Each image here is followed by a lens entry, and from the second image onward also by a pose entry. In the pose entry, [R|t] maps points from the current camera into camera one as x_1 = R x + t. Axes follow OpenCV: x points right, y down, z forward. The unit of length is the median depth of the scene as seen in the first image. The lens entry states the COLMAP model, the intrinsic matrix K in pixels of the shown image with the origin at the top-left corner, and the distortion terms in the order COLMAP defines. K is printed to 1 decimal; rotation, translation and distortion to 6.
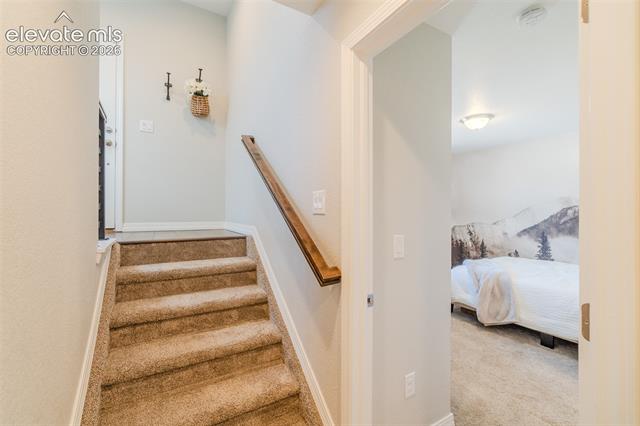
lens RADIAL K [[280.5, 0, 305.6], [0, 280.5, 211.2], [0, 0, 1]] dist [-0.006238, 0.003312]
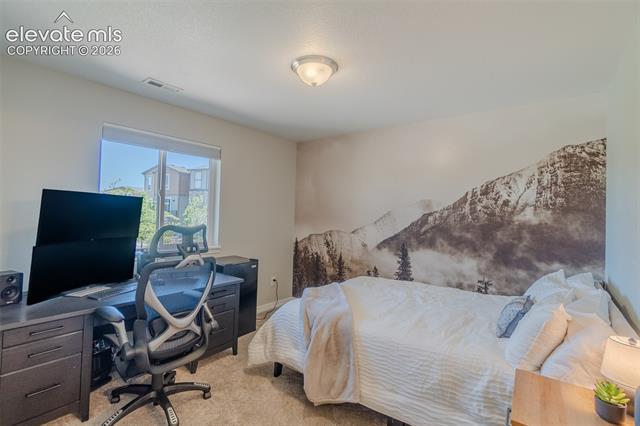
lens RADIAL K [[280.5, 0, 320.6], [0, 280.5, 212.1], [0, 0, 1]] dist [-0.006238, 0.003312]
pose [[0.930750, 0.024907, 0.364807, 0.347400], [-0.024107, 0.999687, -0.006749, -0.003284], [-0.364860, -0.002513, 0.931059, 0.357102]]
